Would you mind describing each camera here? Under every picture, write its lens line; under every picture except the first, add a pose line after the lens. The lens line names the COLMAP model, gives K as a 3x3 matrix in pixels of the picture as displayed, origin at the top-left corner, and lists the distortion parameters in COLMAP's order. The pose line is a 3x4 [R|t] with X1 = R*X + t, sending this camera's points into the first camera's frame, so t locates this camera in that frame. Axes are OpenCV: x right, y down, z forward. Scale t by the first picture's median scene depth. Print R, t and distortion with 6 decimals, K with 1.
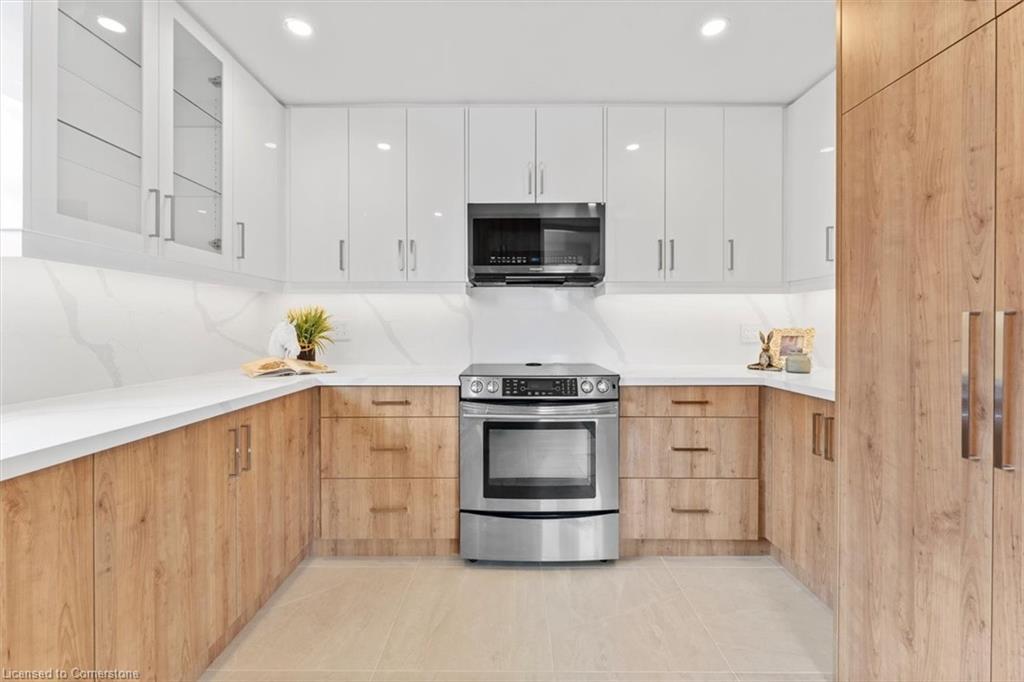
lens RADIAL K [[413.6, 0, 512.3], [0, 413.6, 327.3], [0, 0, 1]] dist [-0.000662, -0.000064]
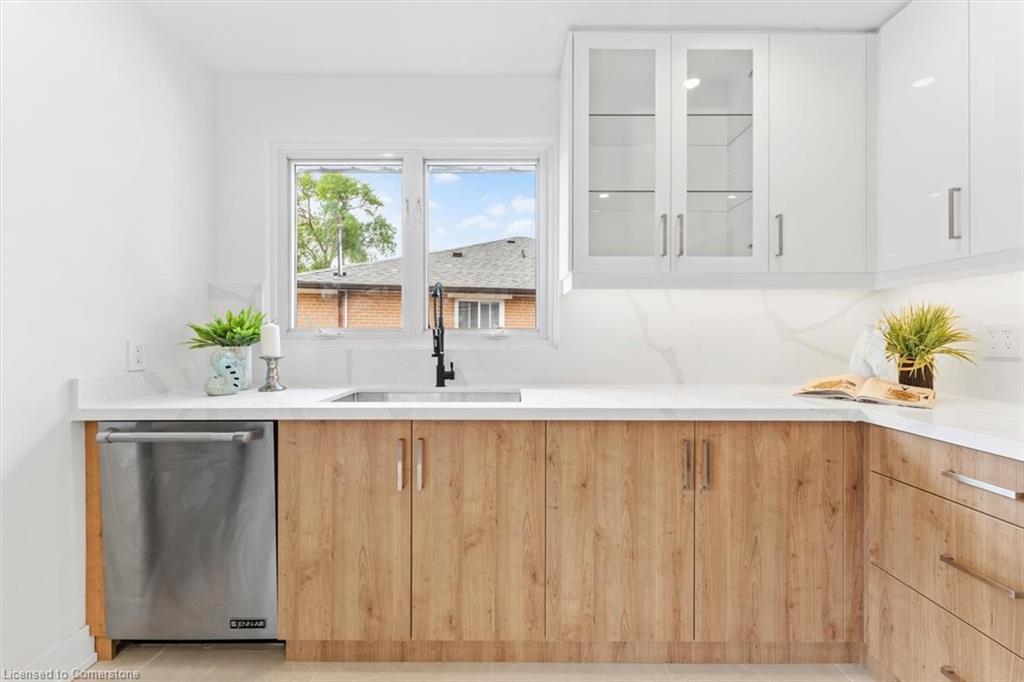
lens RADIAL K [[417.0, 0, 511.7], [0, 417.0, 334.2], [0, 0, 1]] dist [-0.001357, -0.000020]
pose [[-0.002024, -0.000271, -0.999998, 0.223640], [-0.005806, 0.999983, -0.000259, 0.001777], [0.999981, 0.005805, -0.002026, 0.444739]]
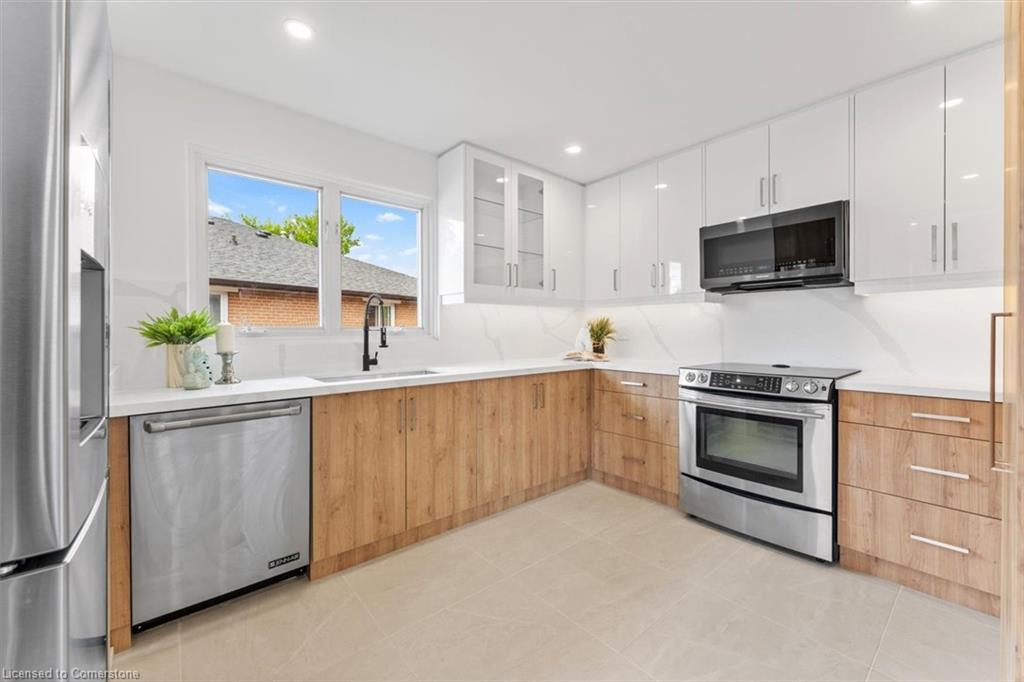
lens RADIAL K [[409.9, 0, 509.6], [0, 409.9, 331.7], [0, 0, 1]] dist [-0.000757, -0.000121]
pose [[0.649338, 0.000563, -0.760499, 0.516197], [0.000300, 0.999999, 0.000996, 0.003081], [0.760500, -0.000875, 0.649338, -0.238773]]
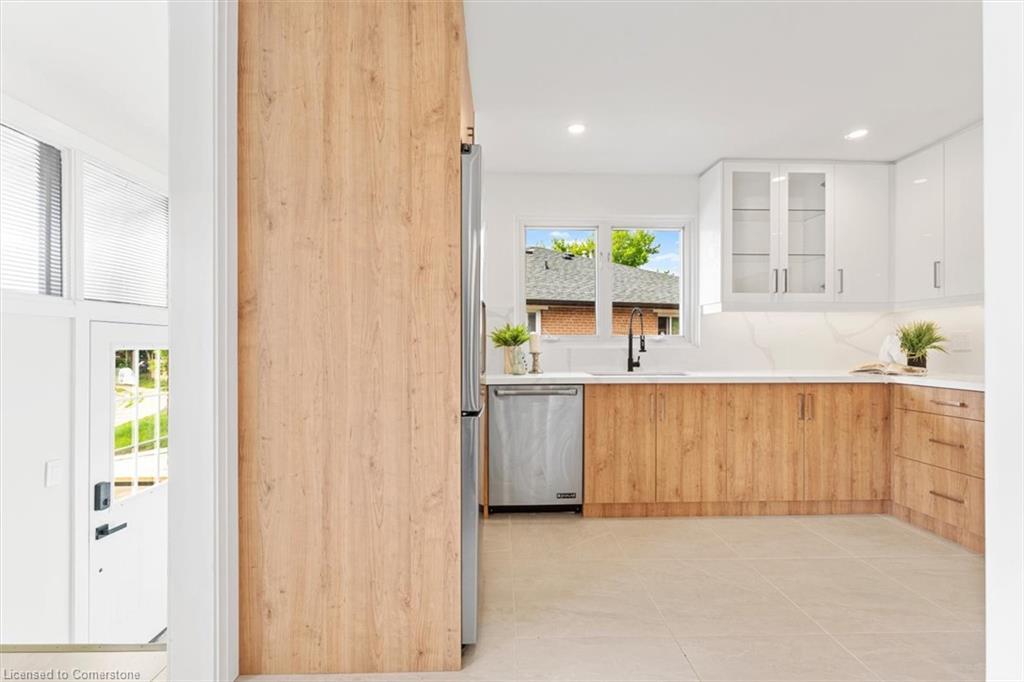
lens RADIAL K [[443.0, 0, 511.5], [0, 443.0, 344.7], [0, 0, 1]] dist [-0.002650, -0.000198]
pose [[0.033541, 0.001212, -0.999437, 0.924715], [-0.003710, 0.999993, 0.001089, 0.025700], [0.999430, 0.003672, 0.033545, -0.255066]]
